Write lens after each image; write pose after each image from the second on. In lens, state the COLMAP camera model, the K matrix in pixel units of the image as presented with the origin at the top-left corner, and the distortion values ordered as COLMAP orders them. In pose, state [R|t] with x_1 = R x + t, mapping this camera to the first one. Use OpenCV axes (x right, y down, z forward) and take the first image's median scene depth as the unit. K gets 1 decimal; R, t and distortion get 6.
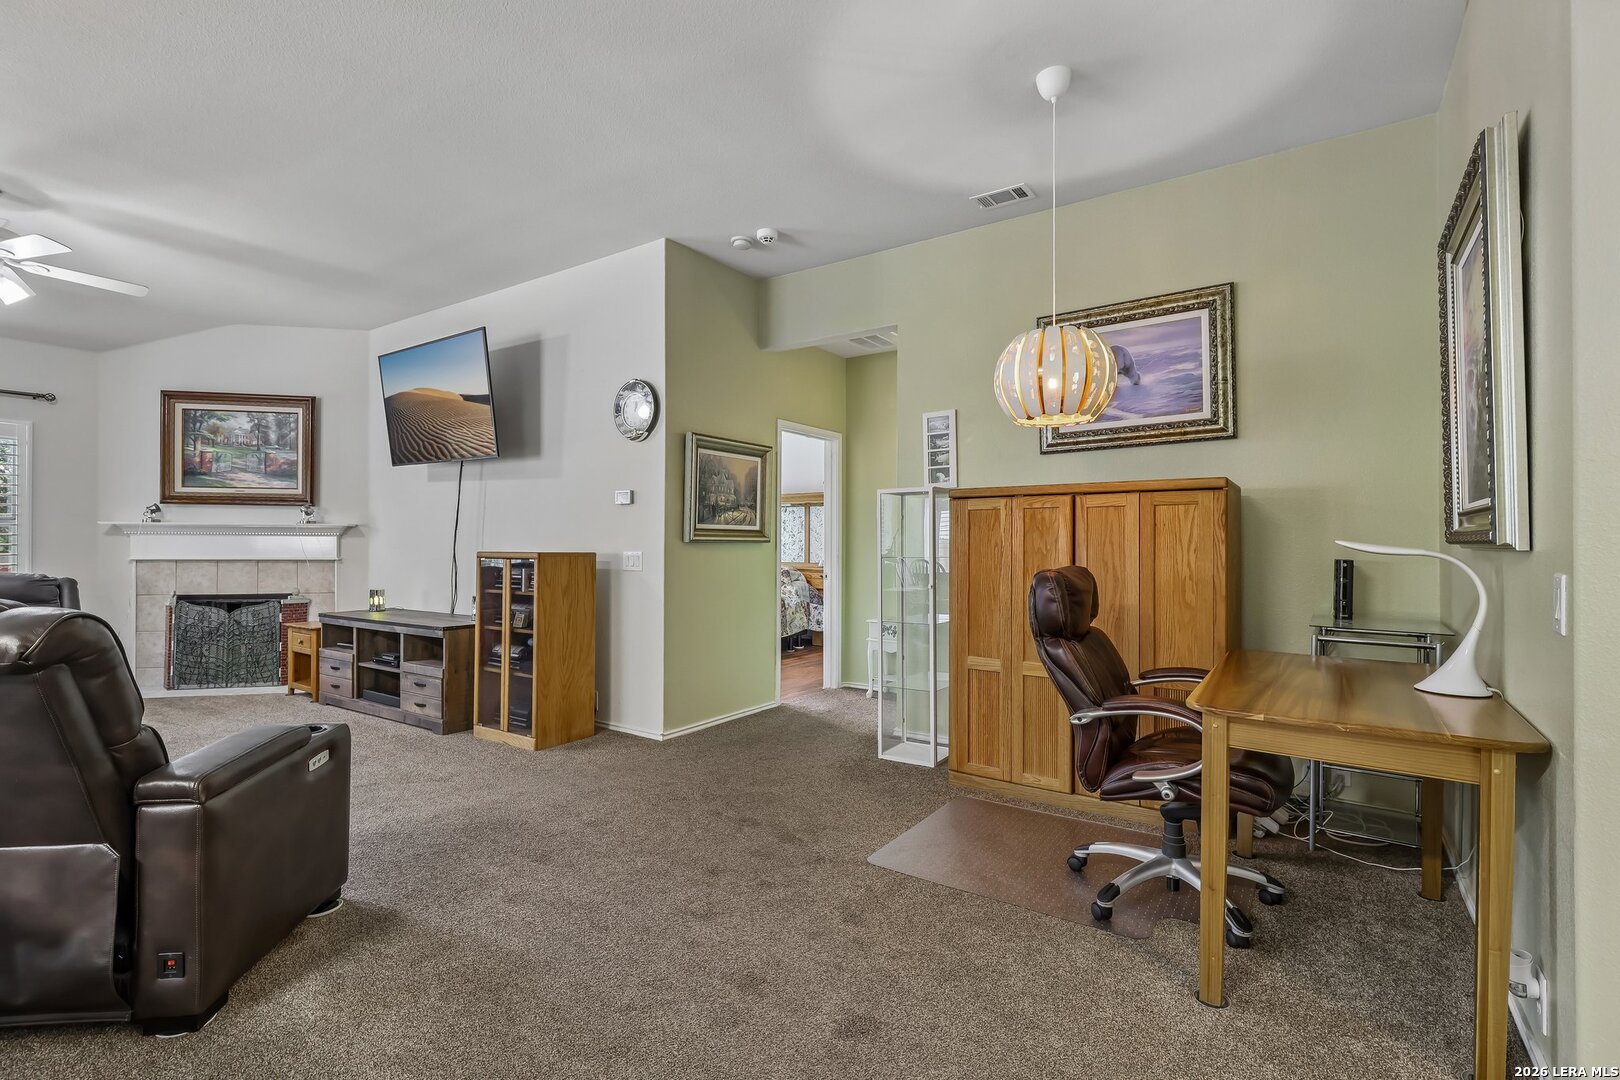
lens RADIAL K [[744.6, 0, 814.1], [0, 744.6, 544.1], [0, 0, 1]] dist [0.014547, -0.000075]
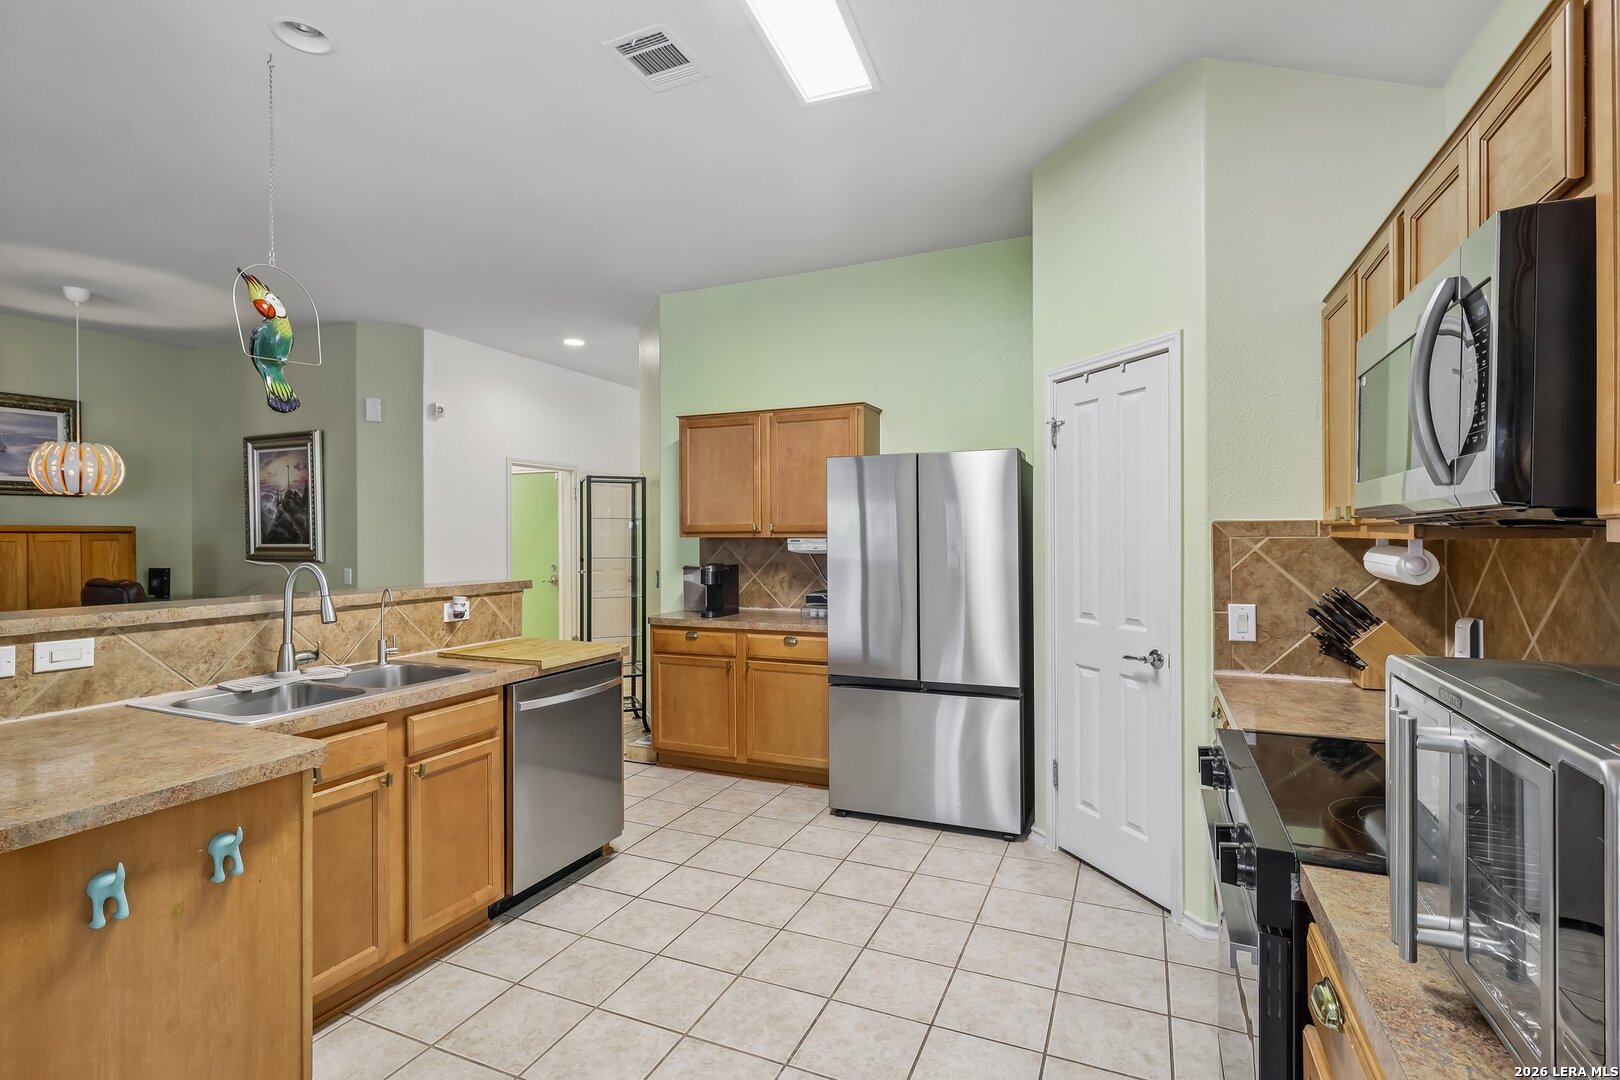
lens RADIAL K [[751.4, 0, 811.4], [0, 751.4, 535.4], [0, 0, 1]] dist [-0.001582, 0.000033]
pose [[-0.197445, 0.001321, 0.980313, -0.882062], [0.002145, 0.999997, -0.000915, -0.034431], [-0.980312, 0.001922, -0.197447, -0.144320]]
